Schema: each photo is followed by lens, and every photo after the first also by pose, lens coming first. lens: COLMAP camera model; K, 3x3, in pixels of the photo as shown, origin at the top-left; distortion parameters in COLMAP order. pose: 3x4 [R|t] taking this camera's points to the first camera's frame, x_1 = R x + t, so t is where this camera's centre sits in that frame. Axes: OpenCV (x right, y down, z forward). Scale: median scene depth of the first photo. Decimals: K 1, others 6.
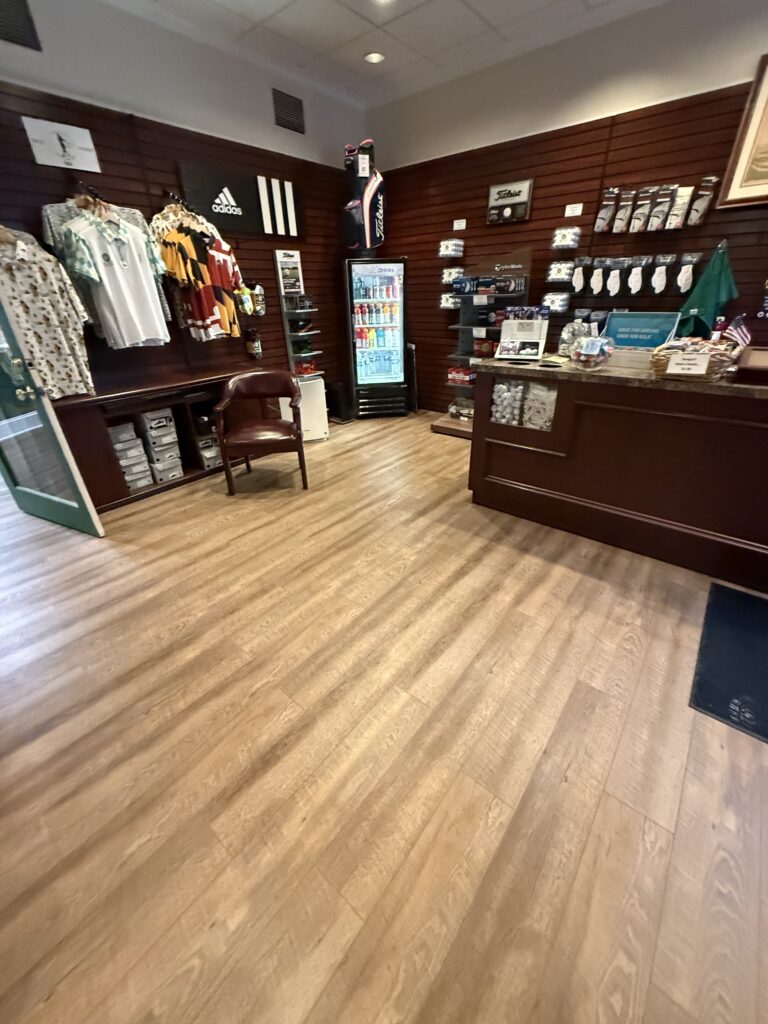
lens RADIAL K [[410.3, 0, 383.4], [0, 410.3, 506.4], [0, 0, 1]] dist [0.004113, -0.001418]
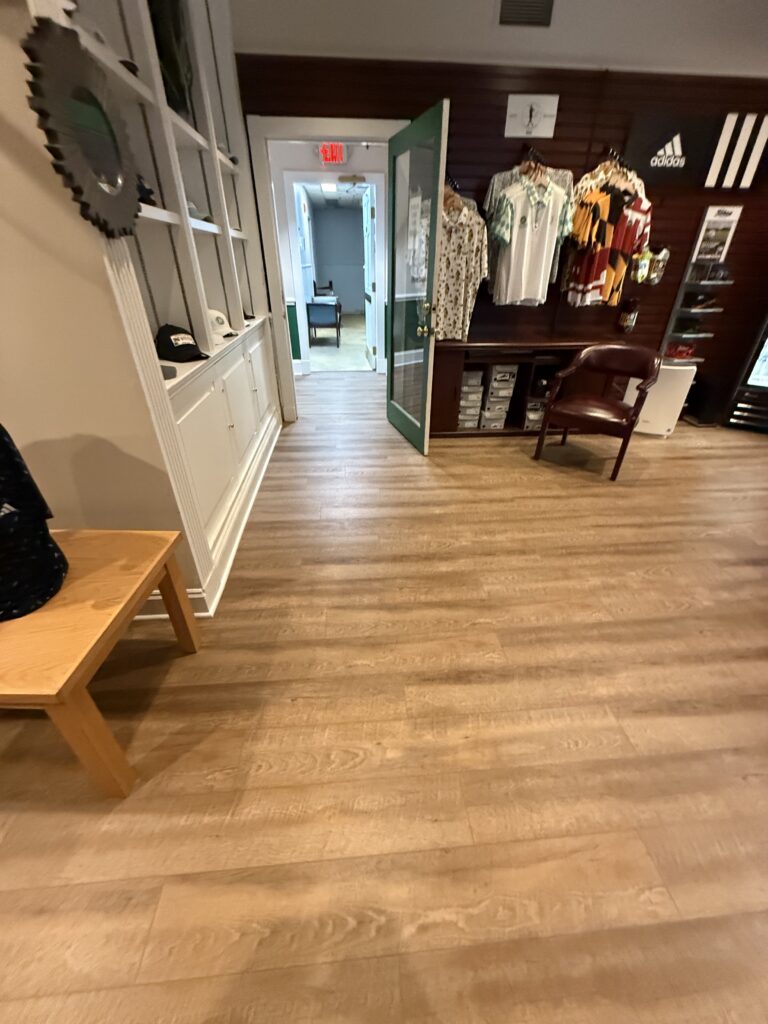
lens RADIAL K [[410.3, 0, 384.6], [0, 410.3, 507.0], [0, 0, 1]] dist [0.004113, -0.001418]
pose [[0.696426, 0.397486, -0.597491, 0.033259], [-0.357253, 0.914120, 0.191718, 0.021642], [0.622384, 0.079939, 0.778620, -0.031702]]
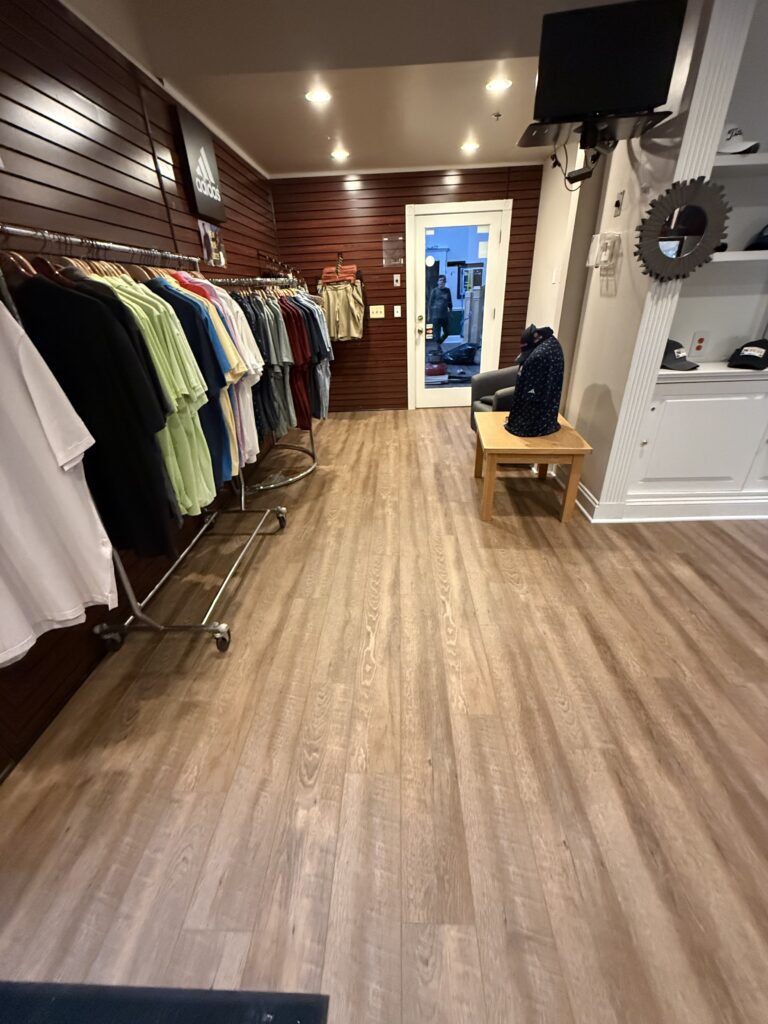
lens RADIAL K [[410.3, 0, 379.2], [0, 410.3, 506.3], [0, 0, 1]] dist [0.004113, -0.001418]
pose [[-0.798227, 0.325490, -0.506843, 0.428262], [-0.228849, 0.614469, 0.755021, -0.257276], [0.557191, 0.718668, -0.415997, 0.436610]]
